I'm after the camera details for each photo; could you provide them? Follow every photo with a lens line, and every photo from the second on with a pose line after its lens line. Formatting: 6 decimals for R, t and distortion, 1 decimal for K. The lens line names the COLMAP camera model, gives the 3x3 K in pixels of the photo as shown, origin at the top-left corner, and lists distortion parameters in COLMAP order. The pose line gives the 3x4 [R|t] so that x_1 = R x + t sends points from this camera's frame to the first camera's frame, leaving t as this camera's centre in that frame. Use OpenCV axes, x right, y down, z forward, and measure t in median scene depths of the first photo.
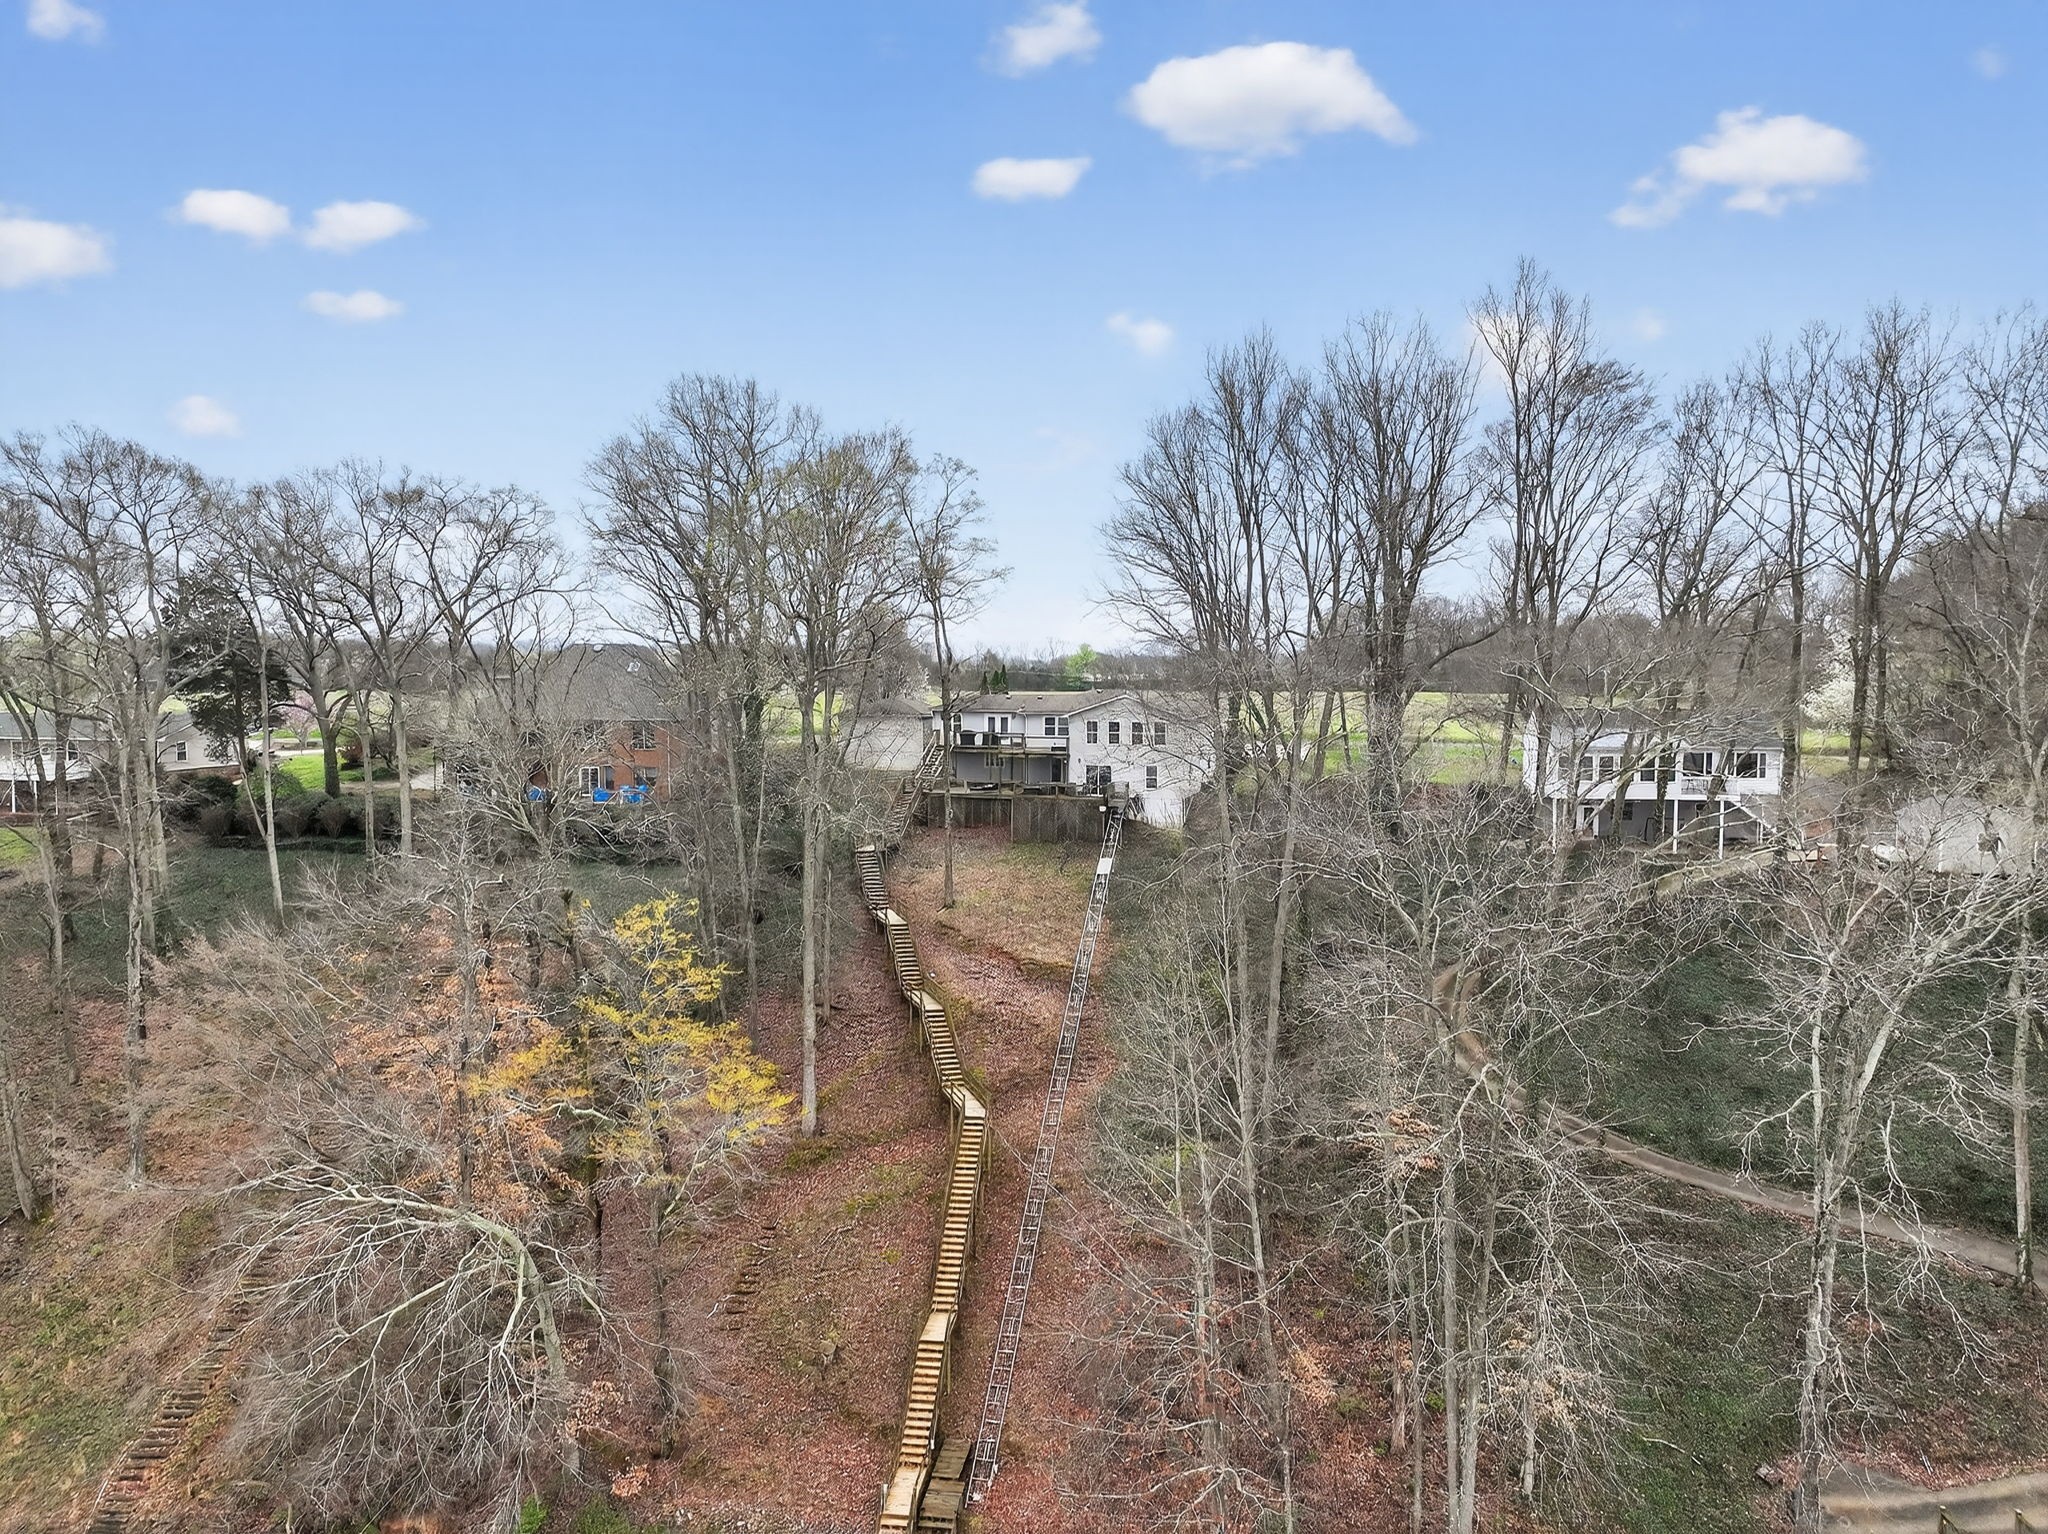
lens RADIAL K [[1437.6, 0, 1024.0], [0, 1437.6, 767.0], [0, 0, 1]] dist [-0.005686, 0.019460]
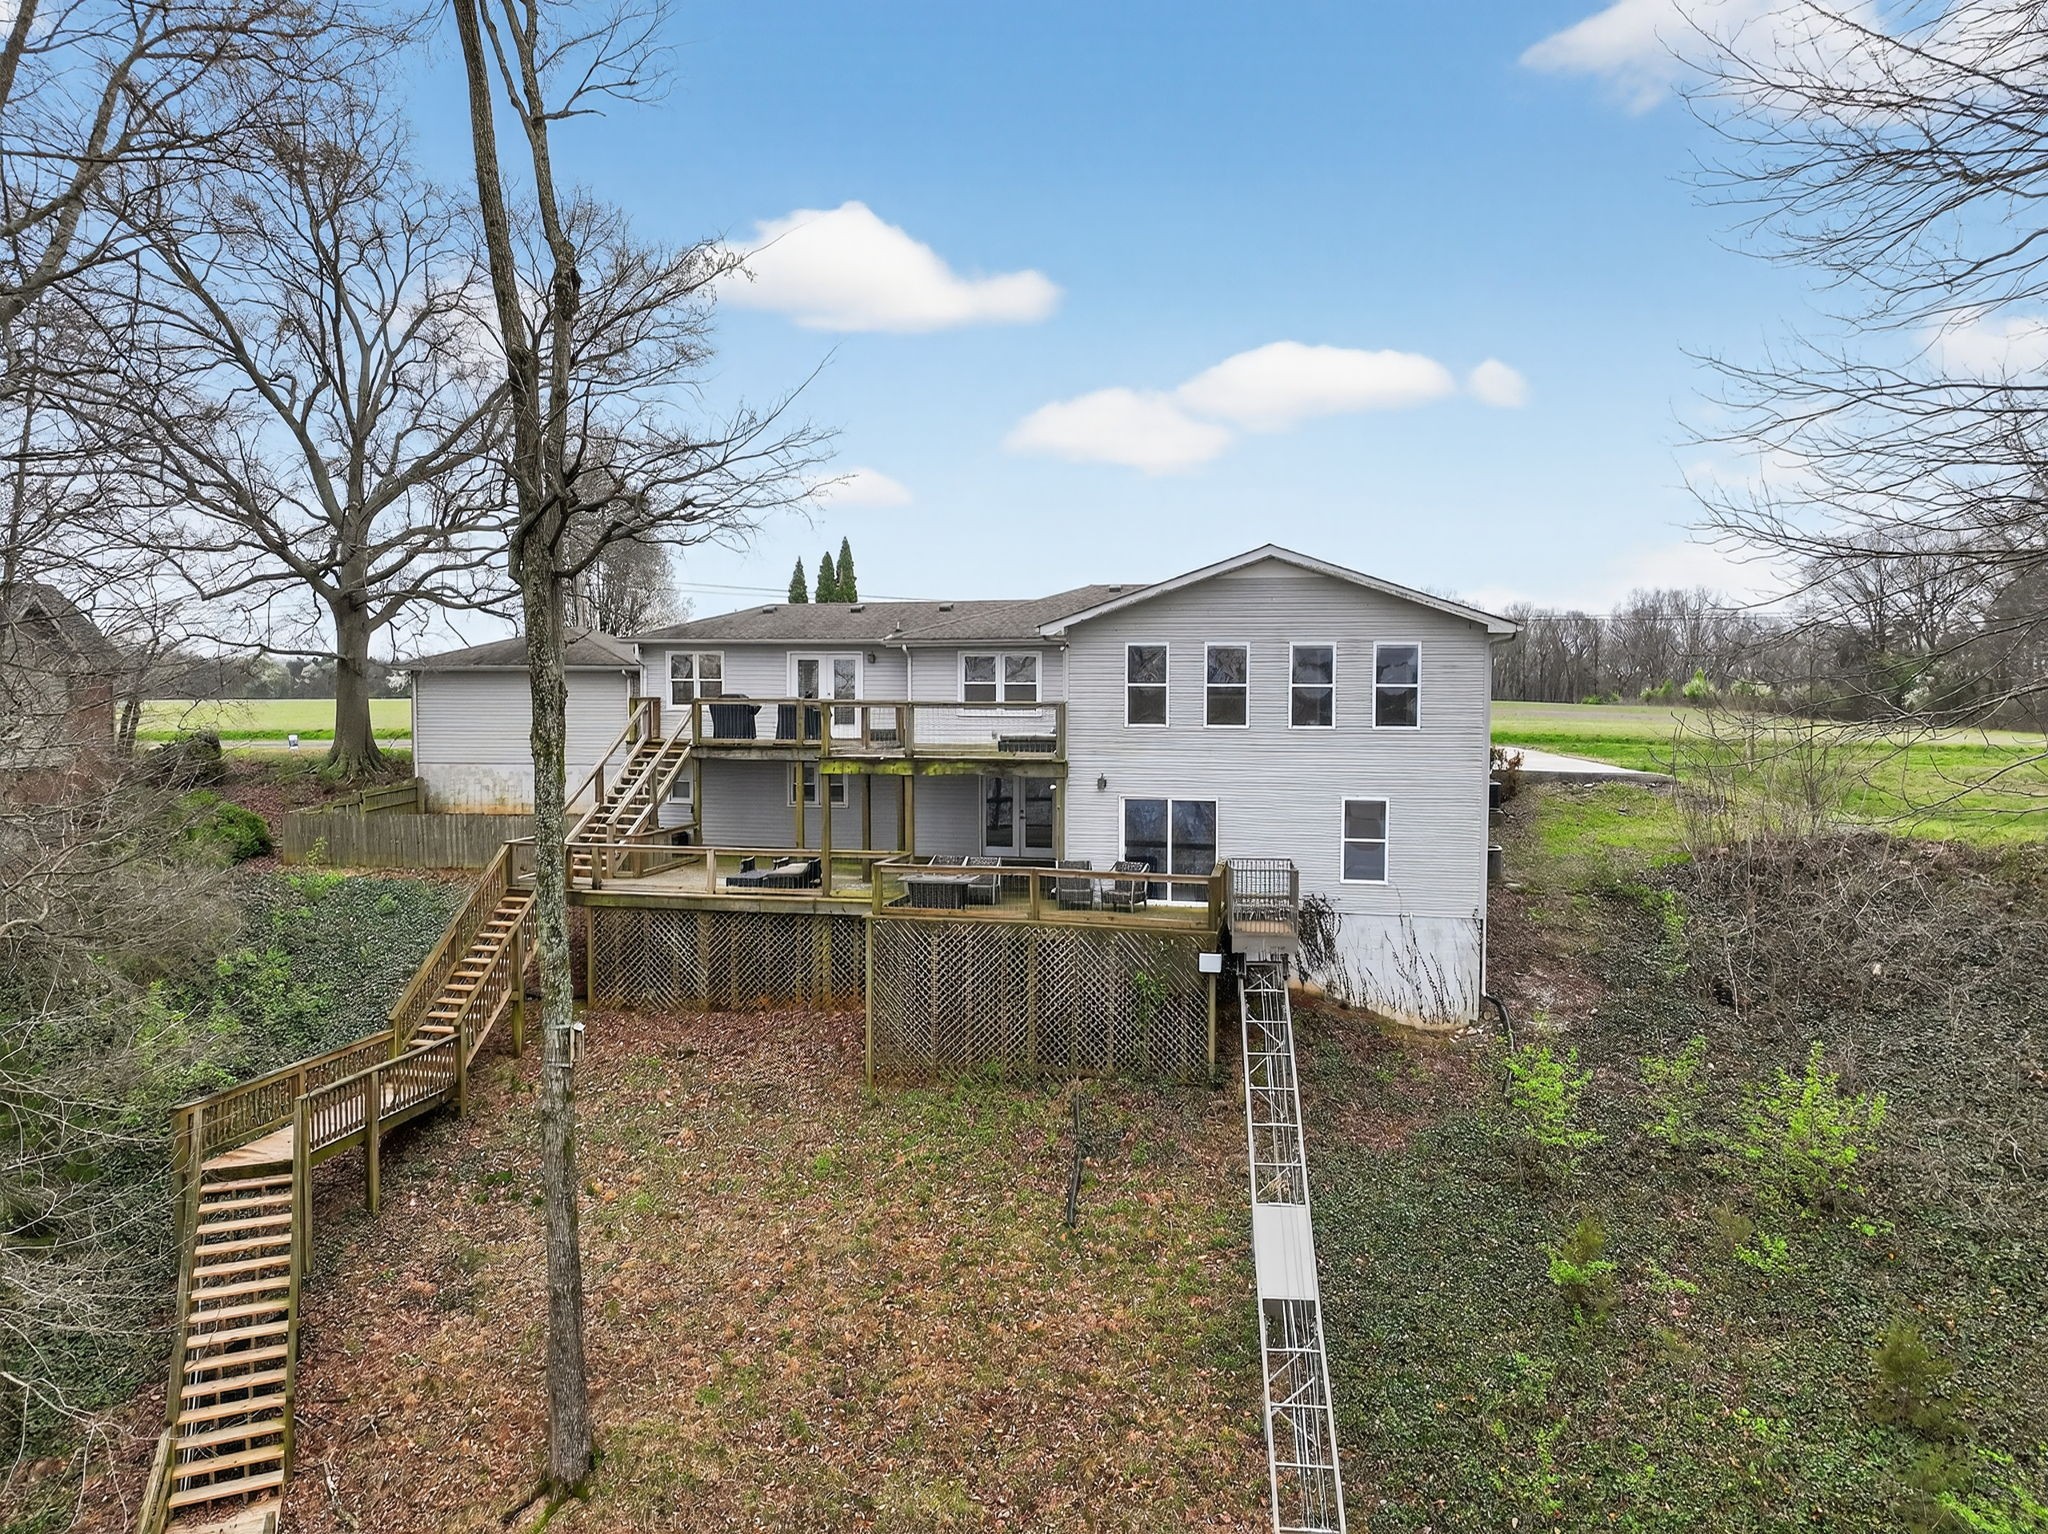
lens RADIAL K [[1437.6, 0, 1024.0], [0, 1437.6, 767.0], [0, 0, 1]] dist [-0.005686, 0.019460]
pose [[0.994989, -0.005390, 0.099842, -0.005883], [0.007124, 0.999830, -0.017020, -0.002900], [-0.099733, 0.017646, 0.994858, 0.713954]]
